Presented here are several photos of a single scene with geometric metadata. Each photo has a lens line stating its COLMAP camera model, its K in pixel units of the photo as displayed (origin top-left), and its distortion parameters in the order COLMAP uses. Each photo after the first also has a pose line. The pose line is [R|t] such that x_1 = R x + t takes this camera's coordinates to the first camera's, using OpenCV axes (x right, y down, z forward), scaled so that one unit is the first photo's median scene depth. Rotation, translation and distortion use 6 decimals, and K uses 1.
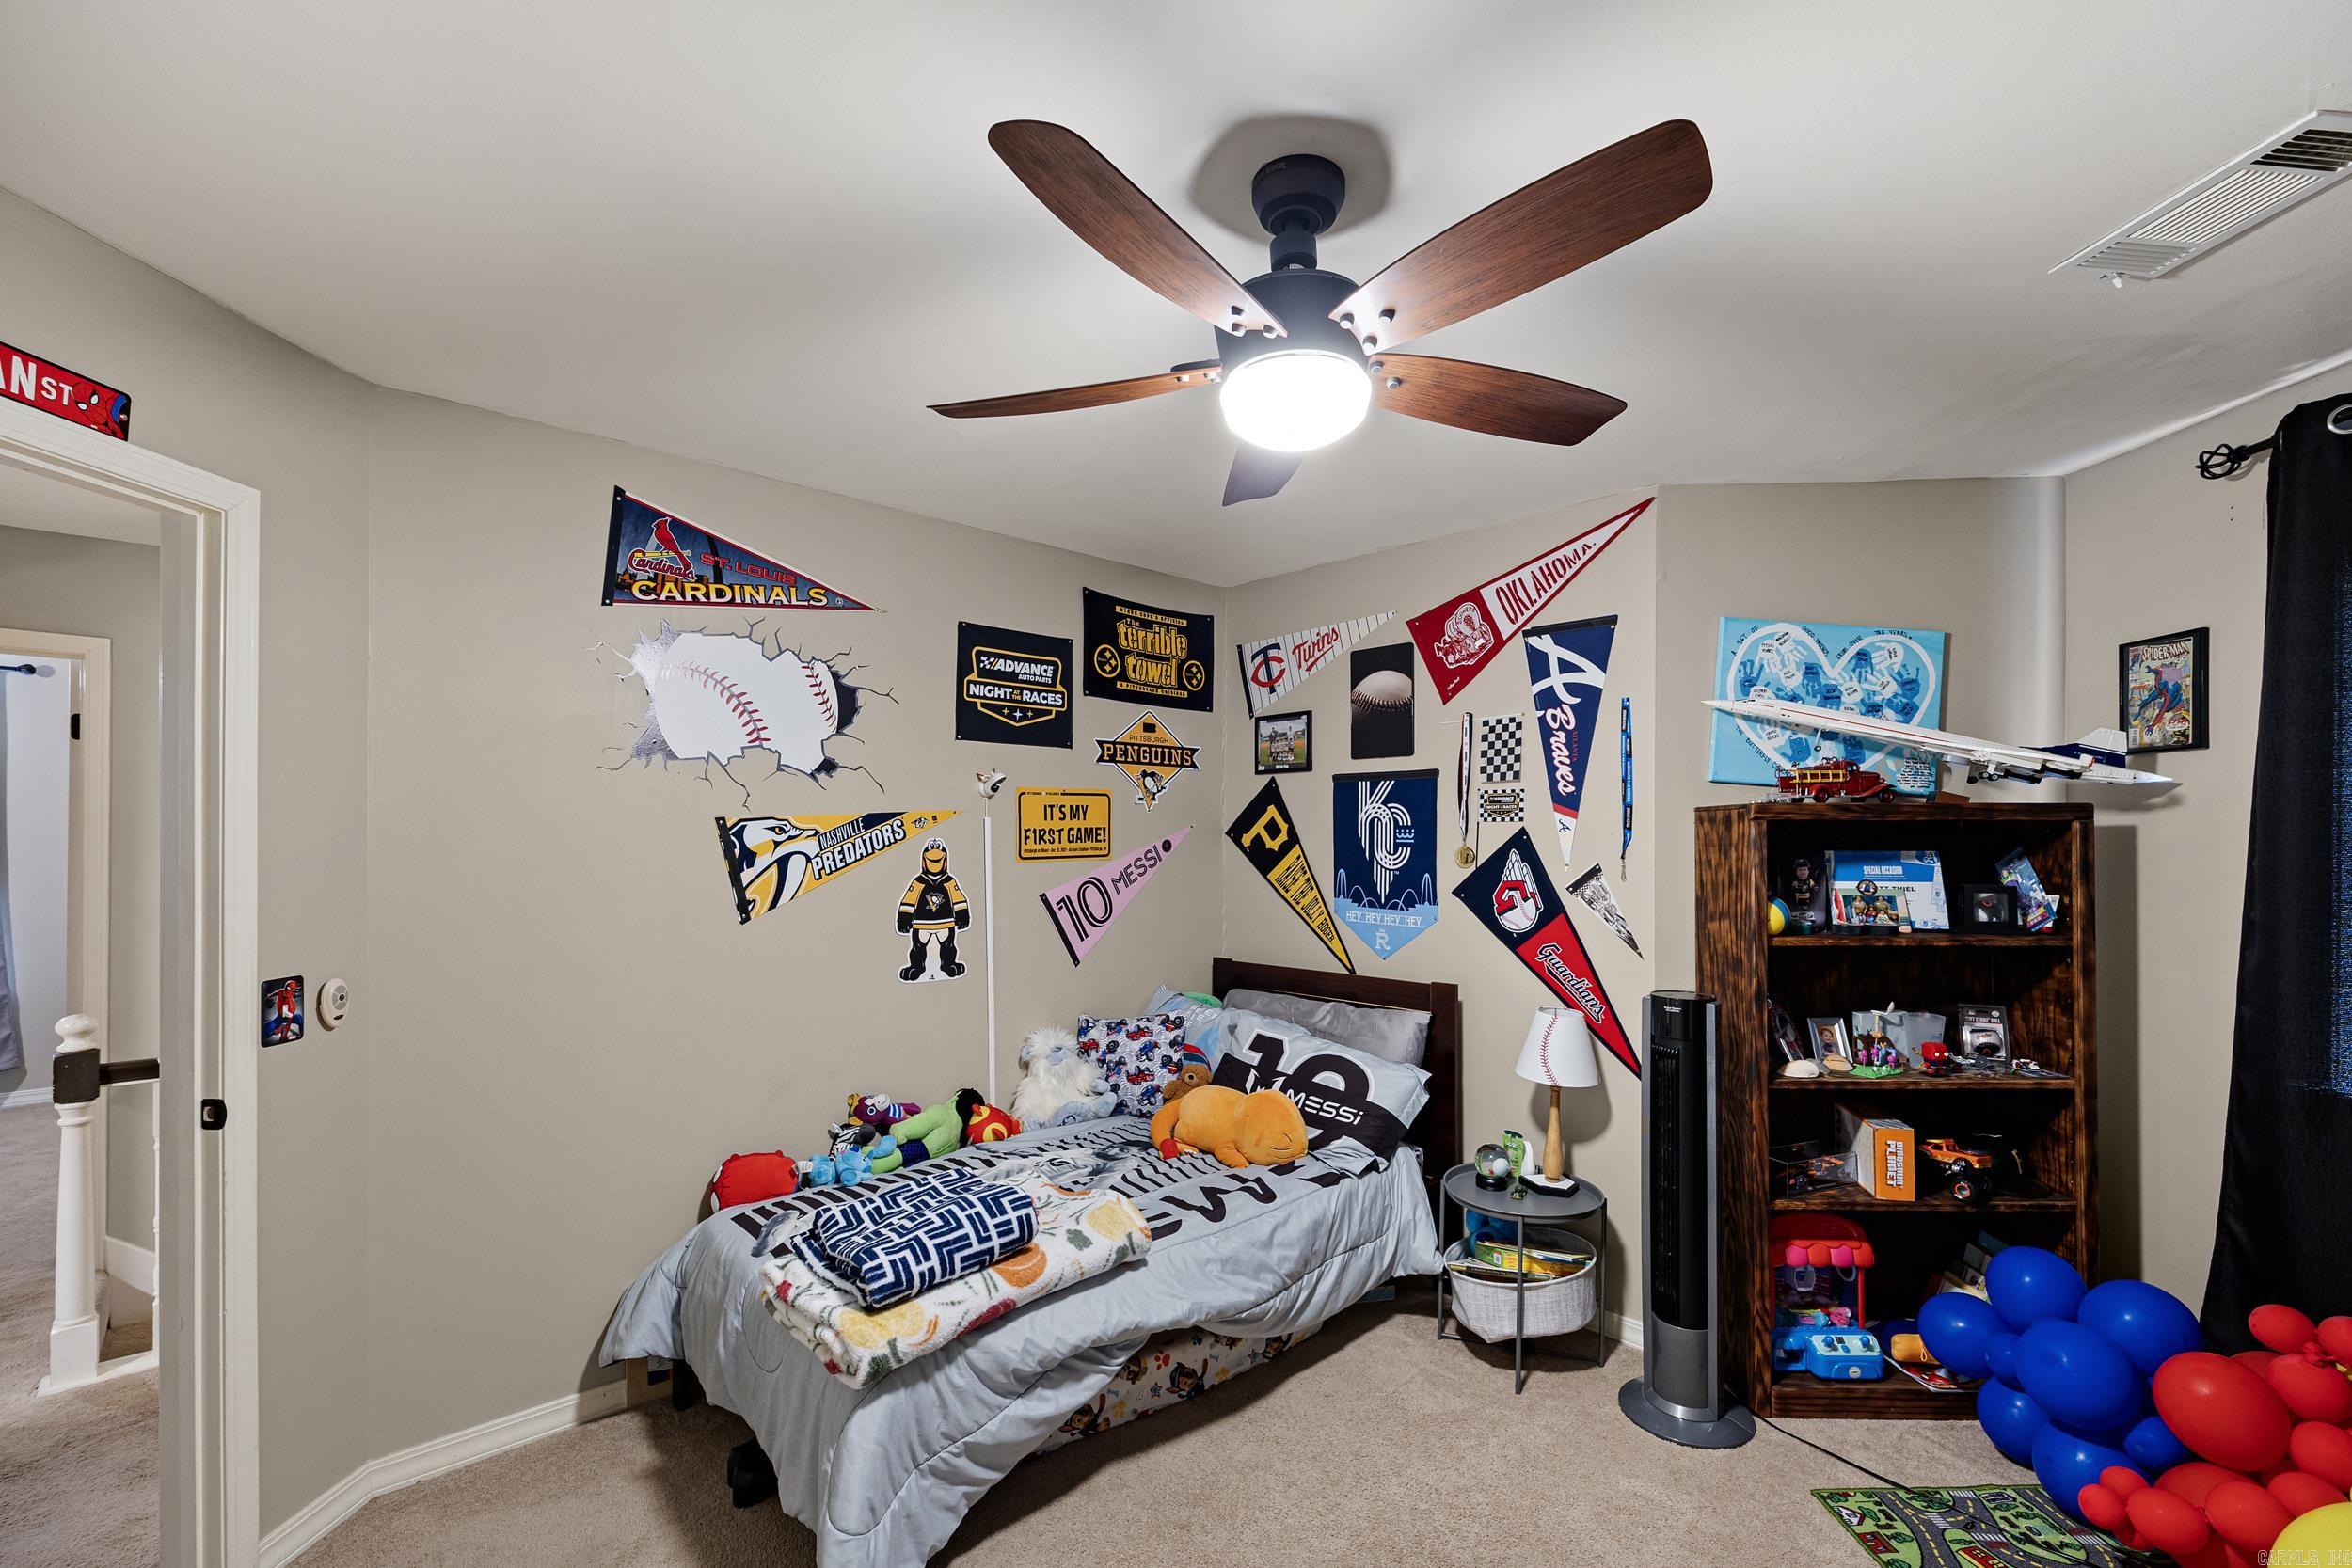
lens RADIAL K [[948.8, 0, 1187.6], [0, 948.8, 825.7], [0, 0, 1]] dist [-0.002895, 0.000335]
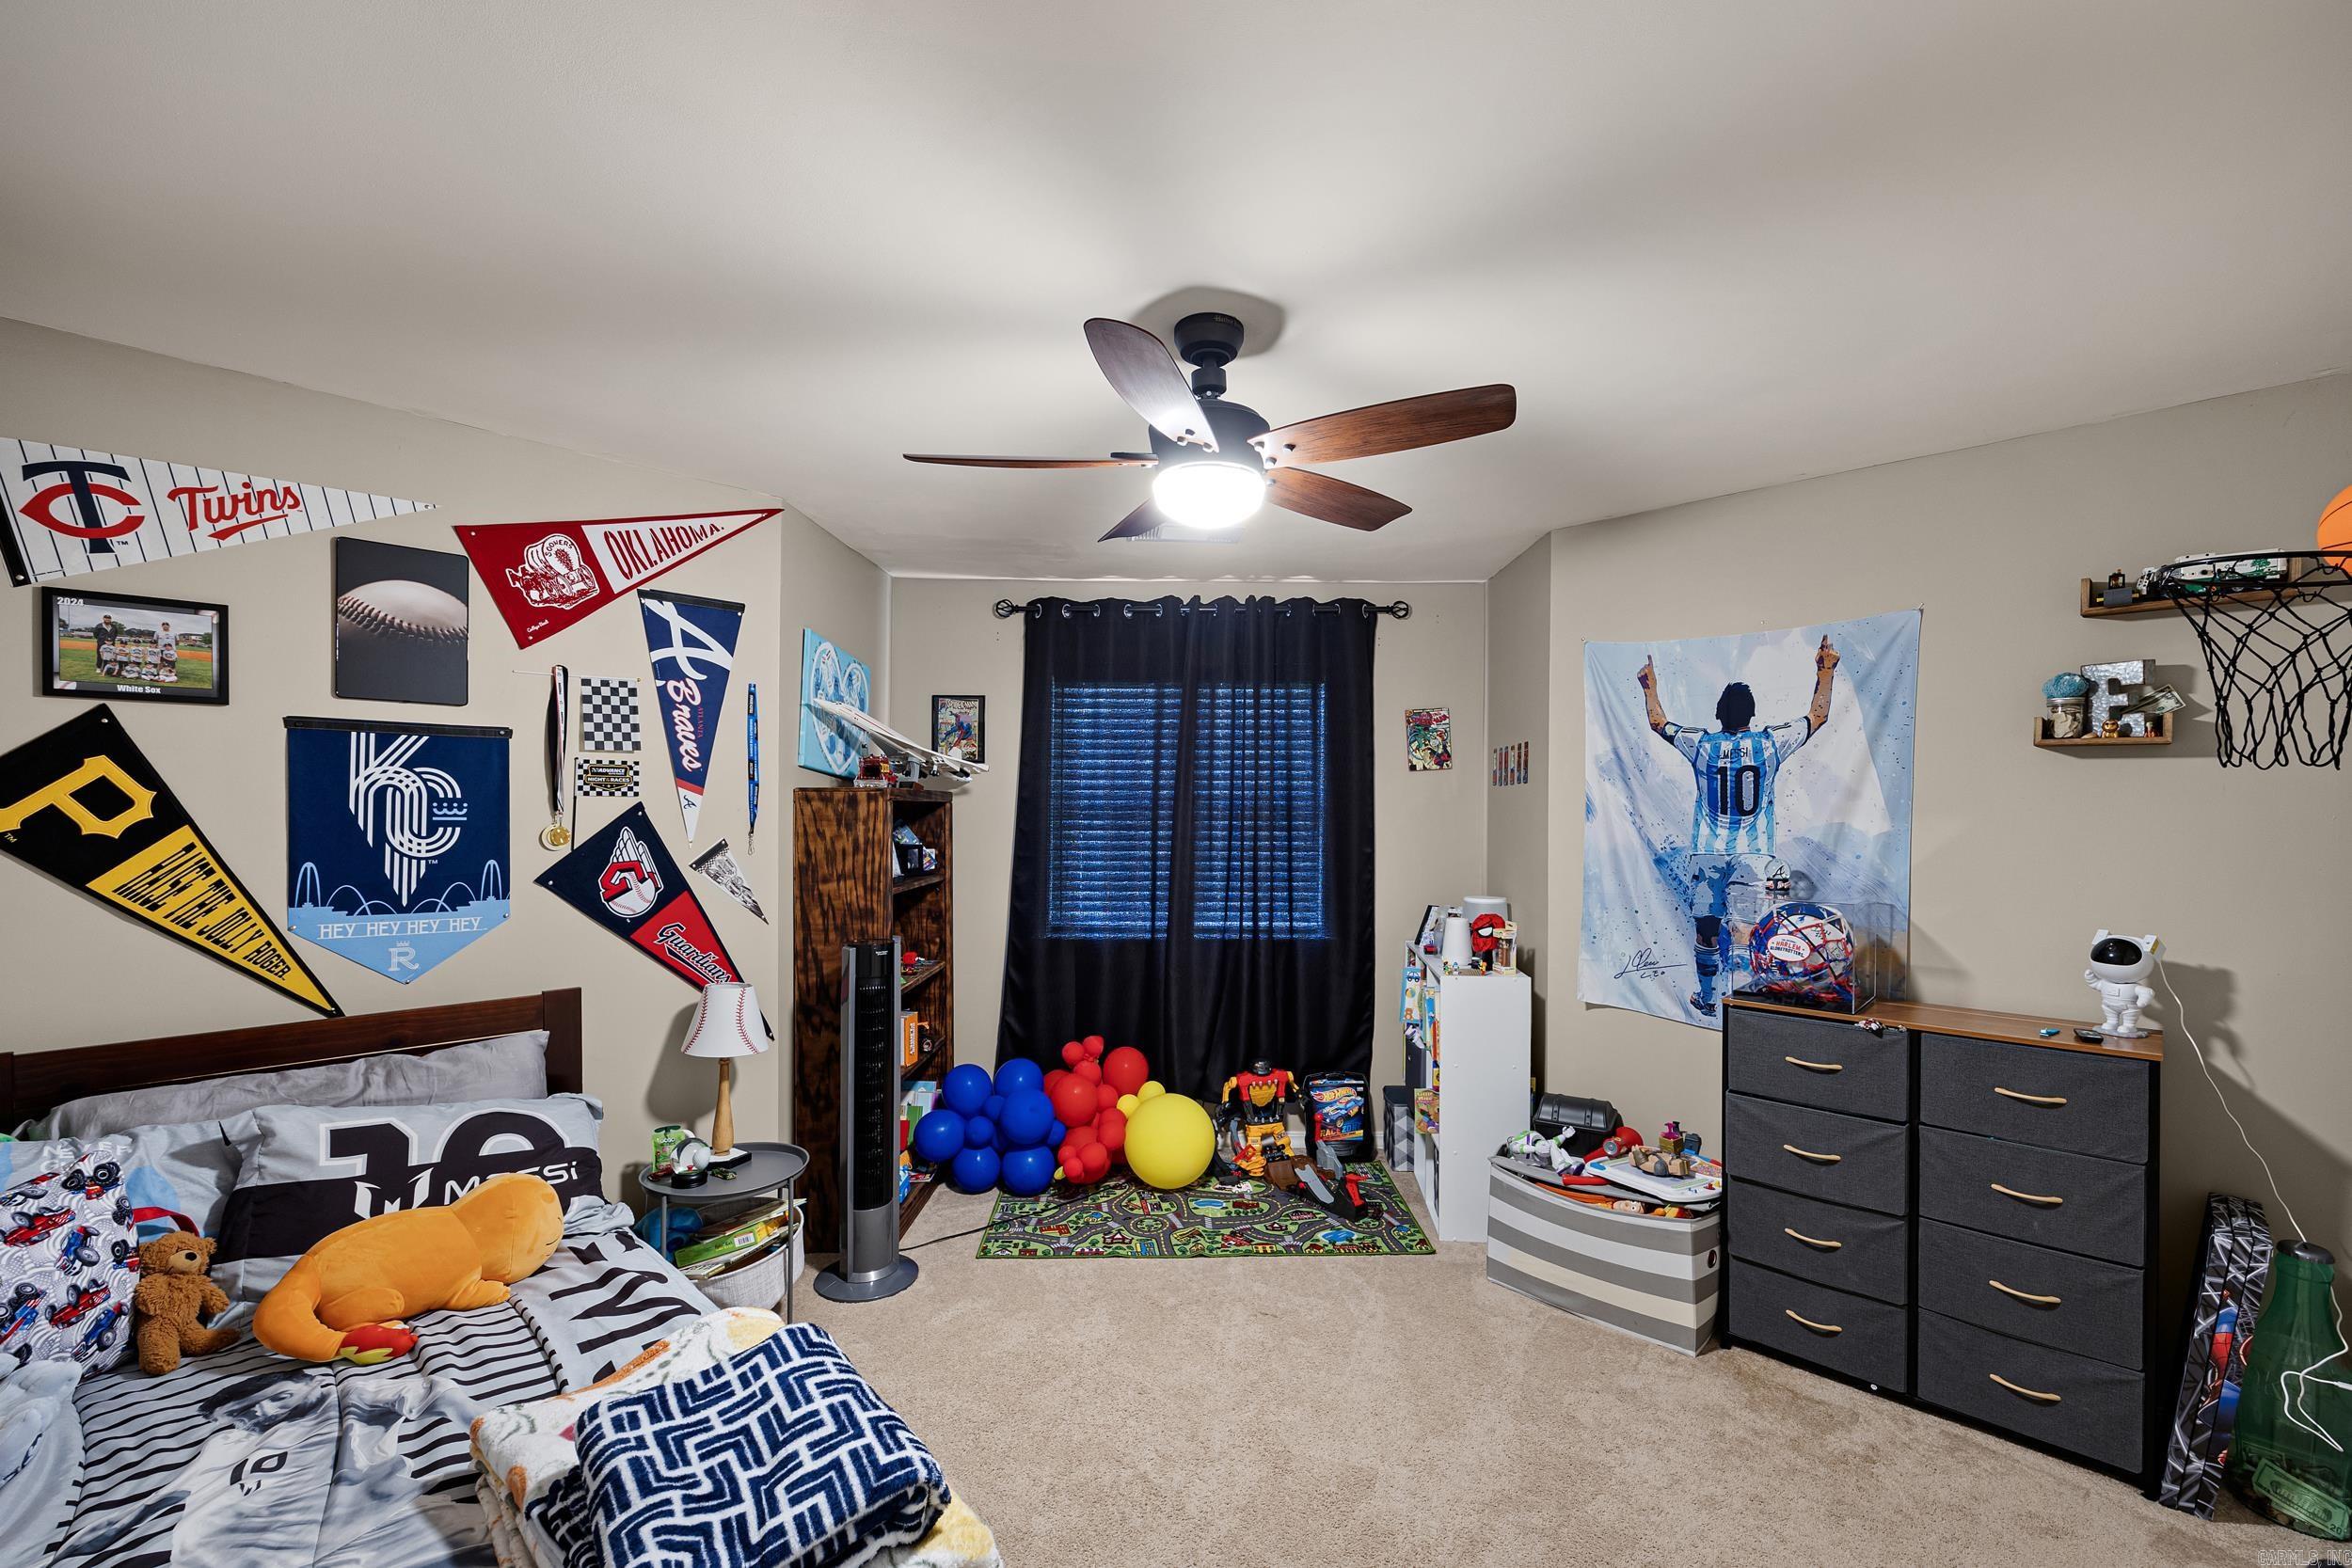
lens RADIAL K [[948.8, 0, 1176.3], [0, 948.8, 808.9], [0, 0, 1]] dist [-0.002895, 0.000335]
pose [[0.033417, -0.001642, 0.999440, -0.533175], [-0.017692, 0.999841, 0.002234, -0.003653], [-0.999285, -0.017757, 0.033383, 0.430158]]
